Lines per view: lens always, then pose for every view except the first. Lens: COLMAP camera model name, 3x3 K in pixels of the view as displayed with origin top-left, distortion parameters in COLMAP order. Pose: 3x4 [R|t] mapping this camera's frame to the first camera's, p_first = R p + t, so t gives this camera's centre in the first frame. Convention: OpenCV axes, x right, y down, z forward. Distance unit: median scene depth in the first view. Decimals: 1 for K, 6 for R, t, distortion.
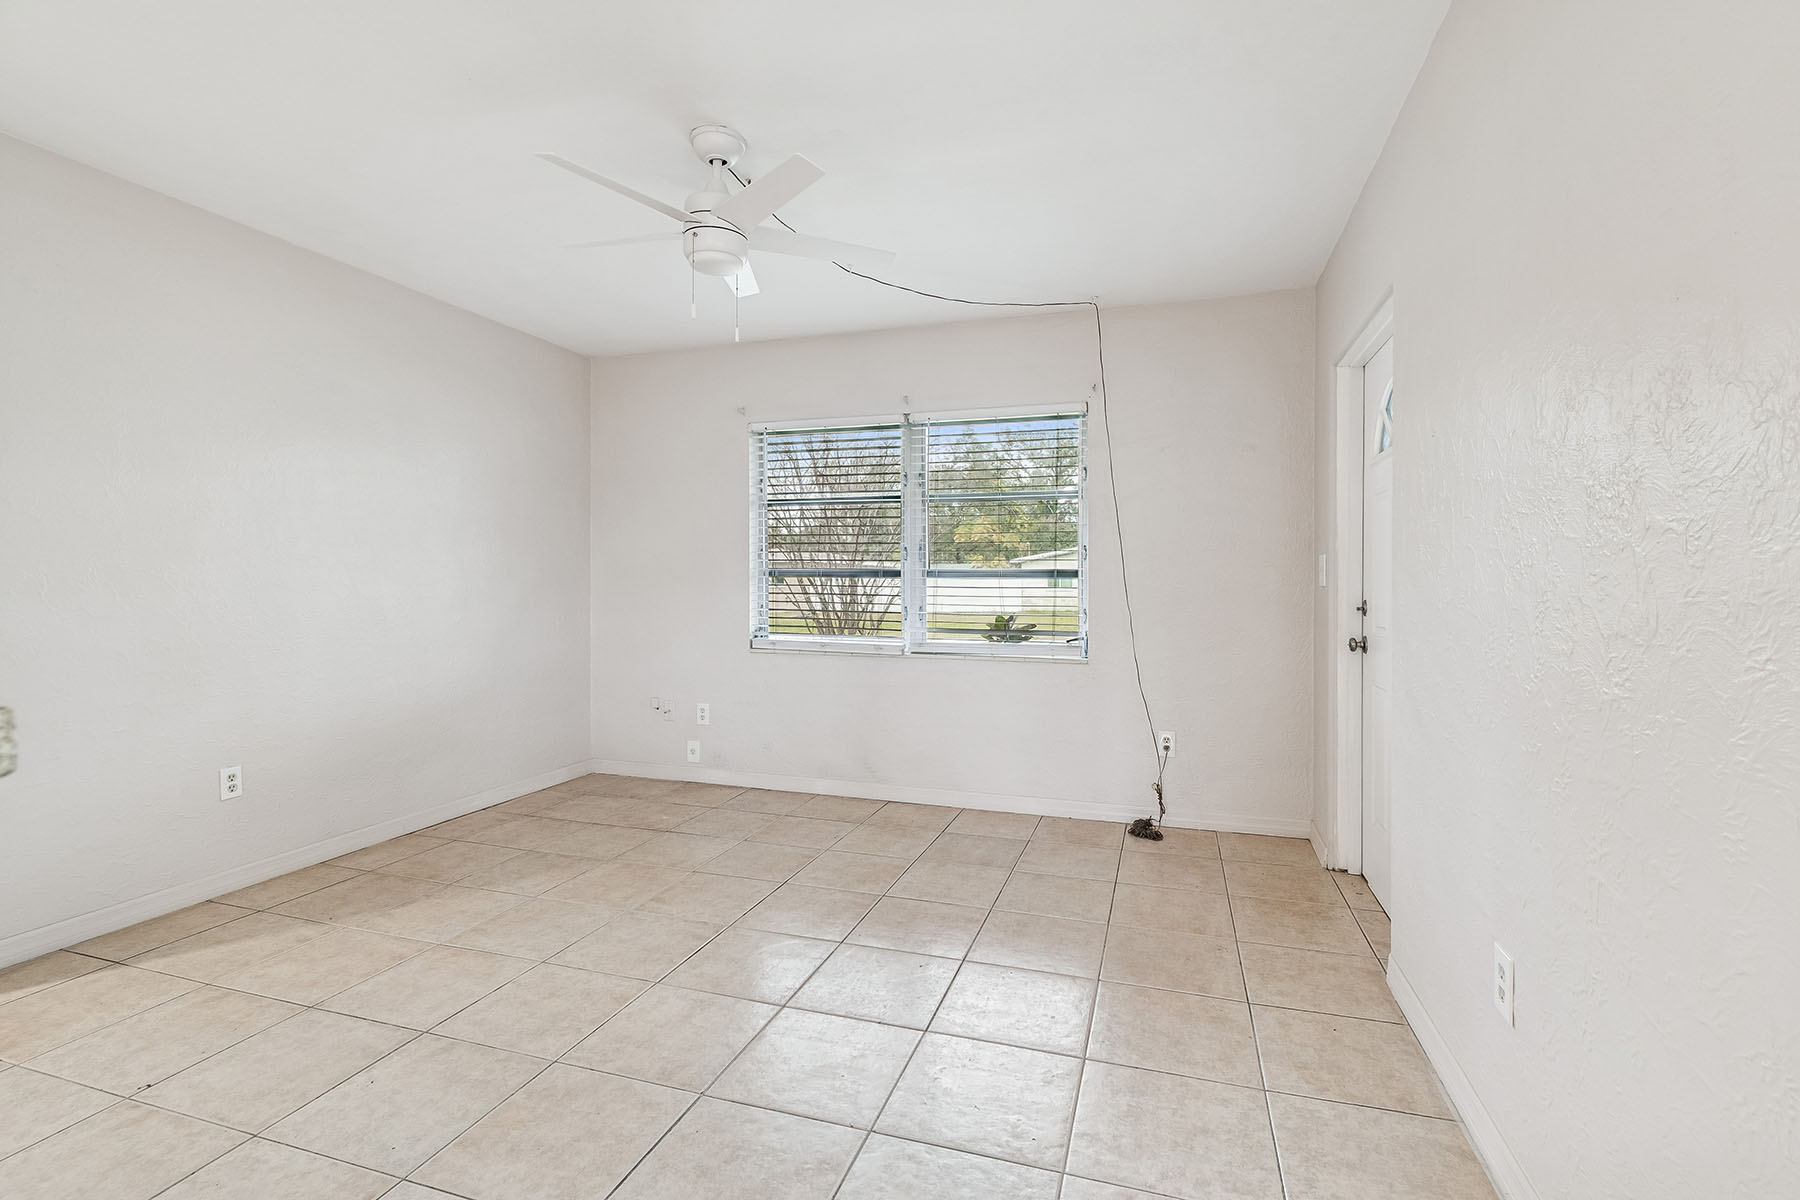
lens RADIAL K [[807.7, 0, 915.0], [0, 807.7, 596.5], [0, 0, 1]] dist [0.002418, -0.000258]
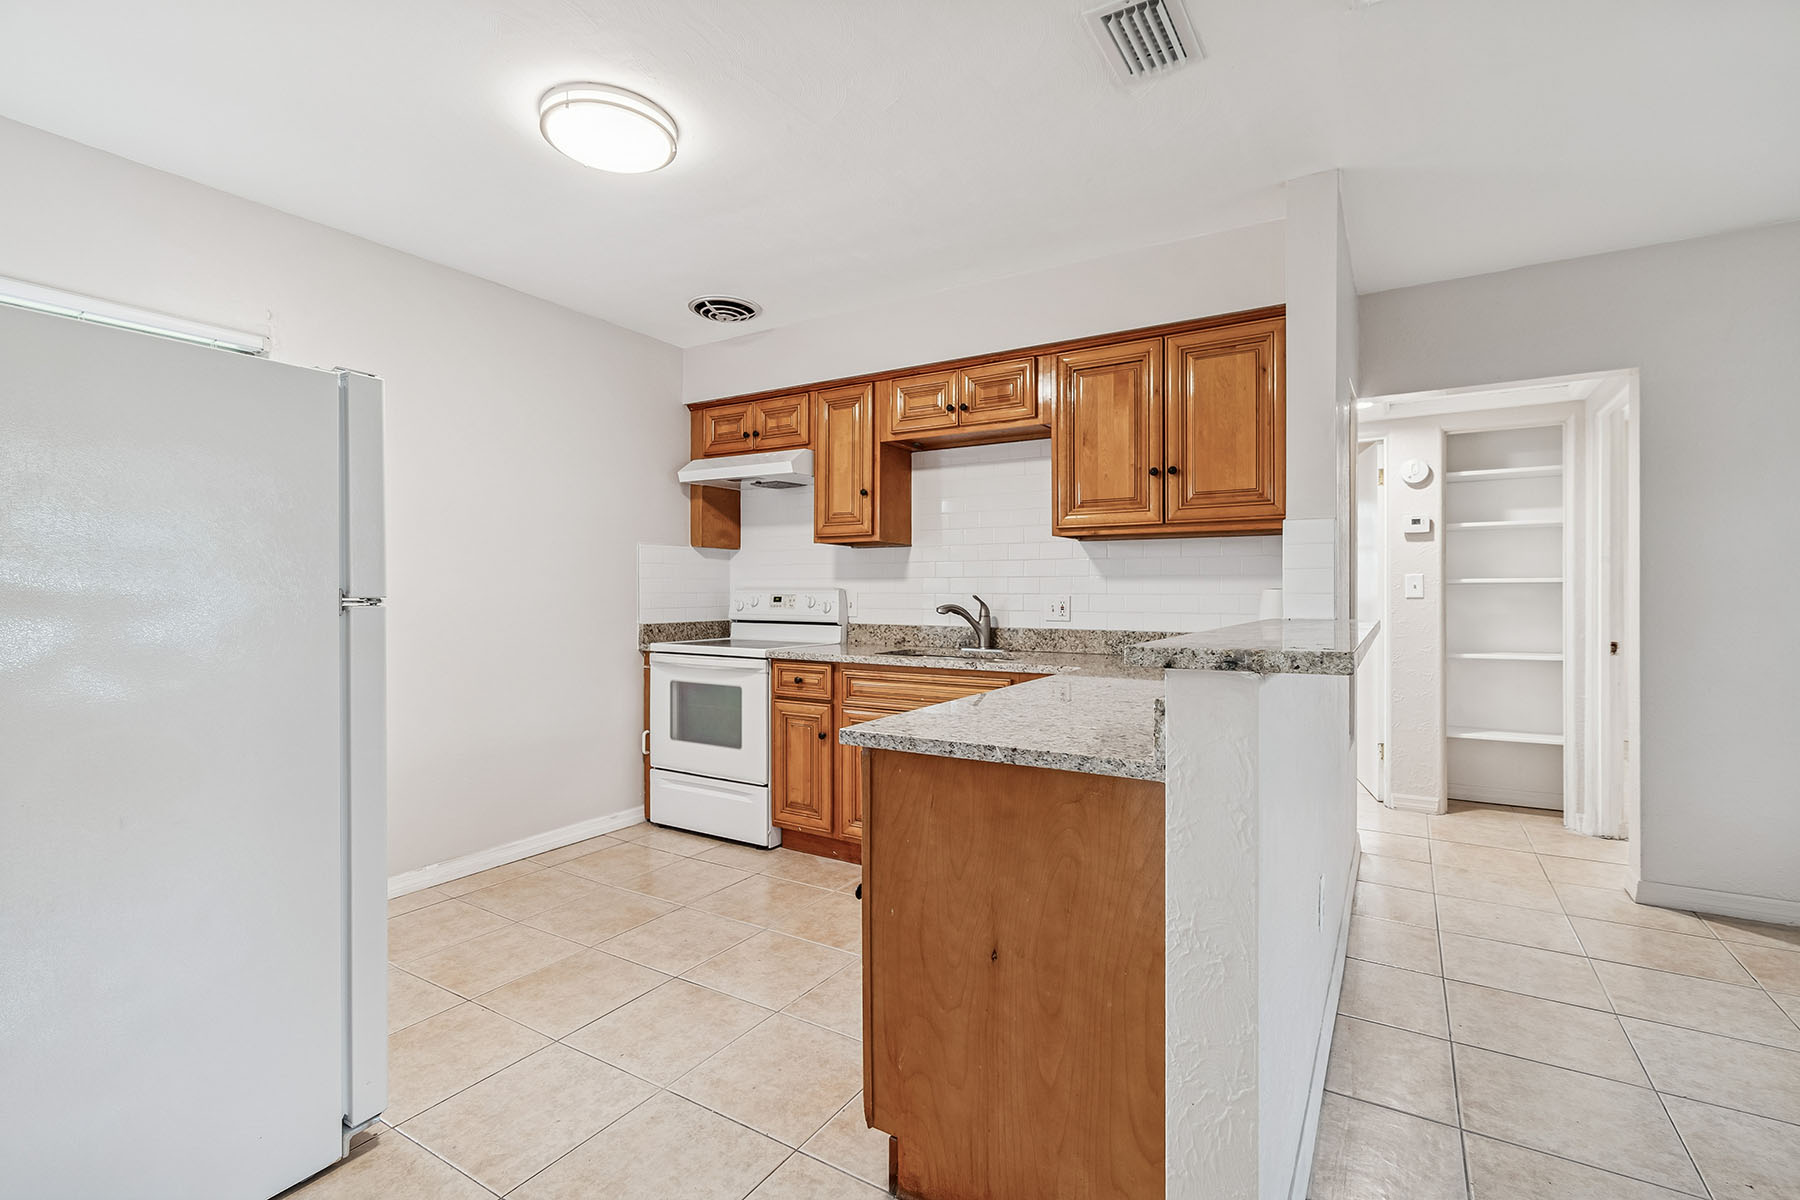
lens RADIAL K [[807.7, 0, 915.0], [0, 807.7, 596.5], [0, 0, 1]] dist [0.002418, -0.000258]
pose [[-0.233013, 0.003782, -0.972466, 0.226351], [-0.015455, 0.999852, 0.007592, -0.008105], [0.972351, 0.016799, -0.232920, 0.007129]]
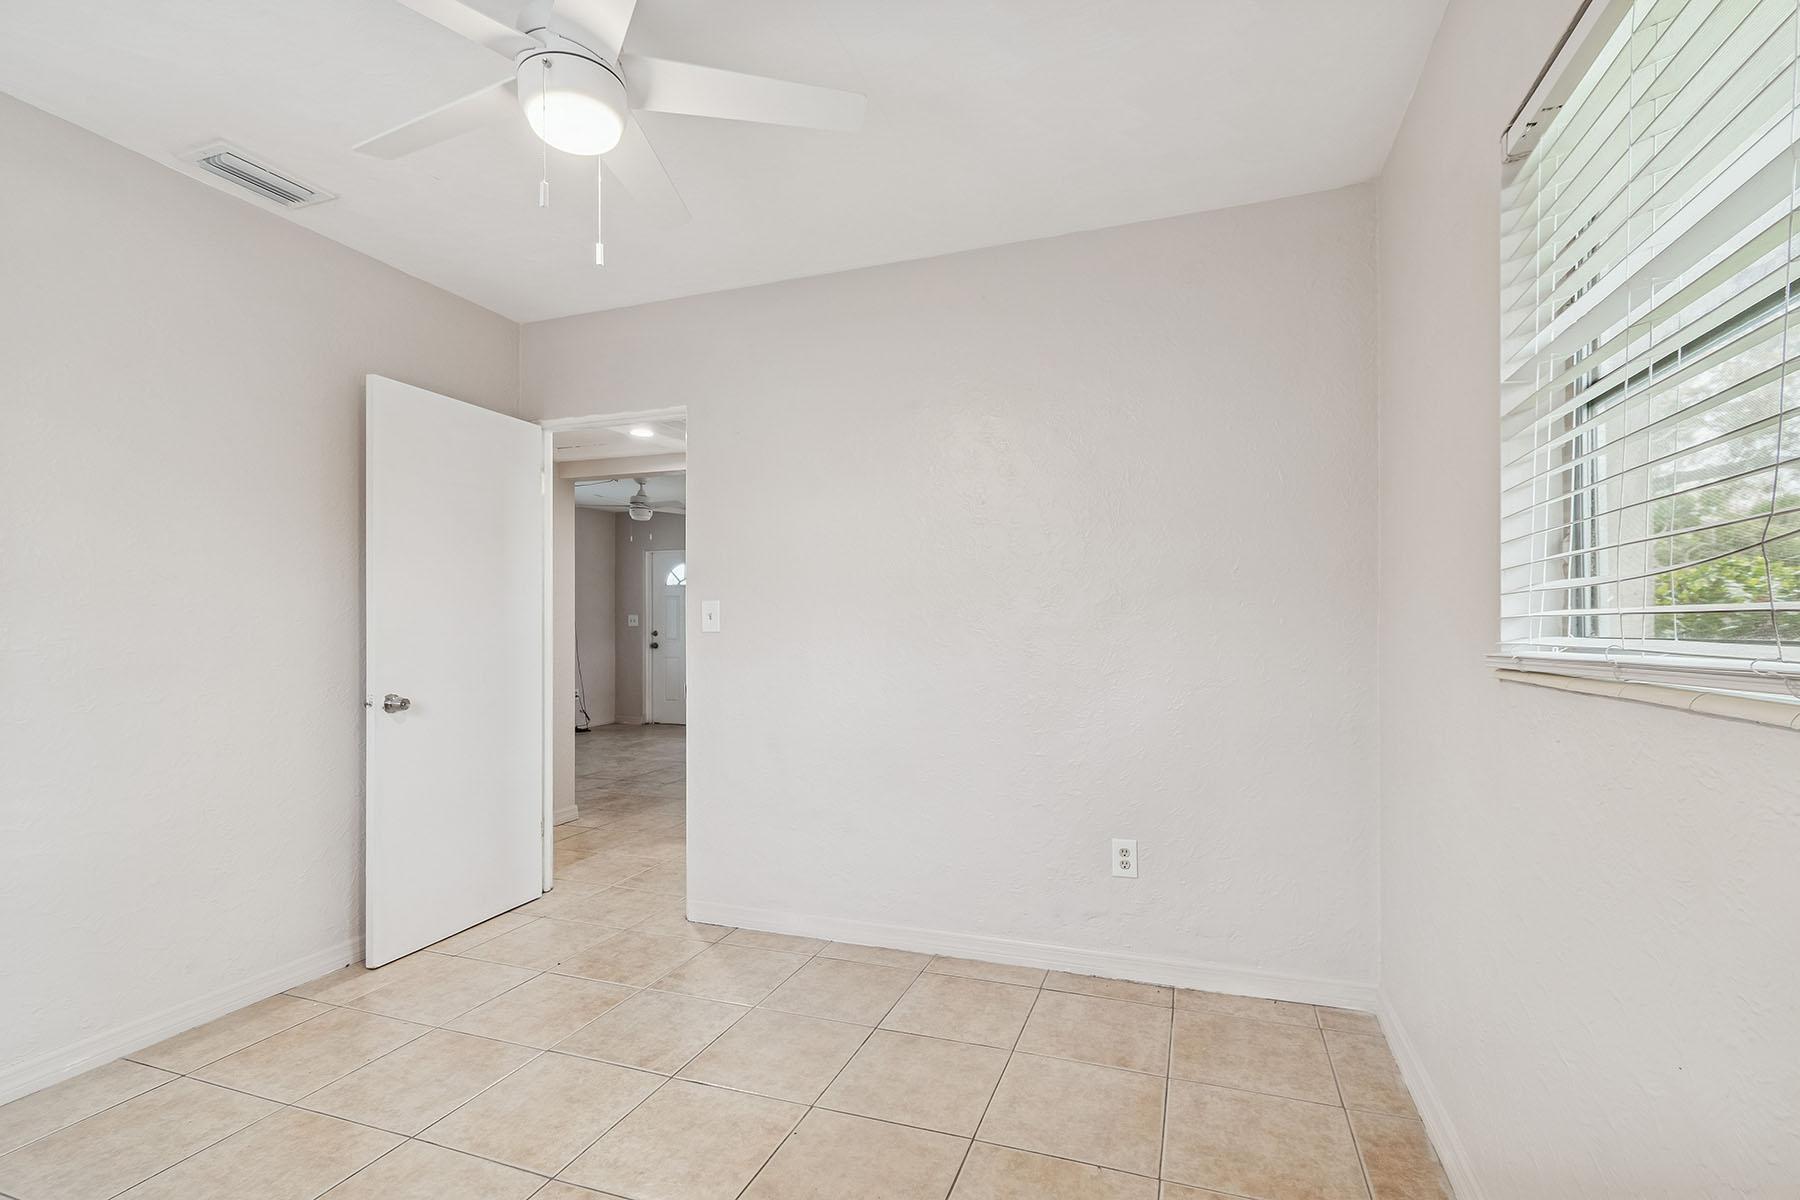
lens RADIAL K [[835.1, 0, 890.2], [0, 835.1, 612.0], [0, 0, 1]] dist [0.003029, -0.001033]
pose [[0.074439, 0.009819, 0.997177, -2.251380], [0.016993, 0.999794, -0.011114, -0.014484], [-0.997081, 0.017773, 0.074256, -0.096169]]
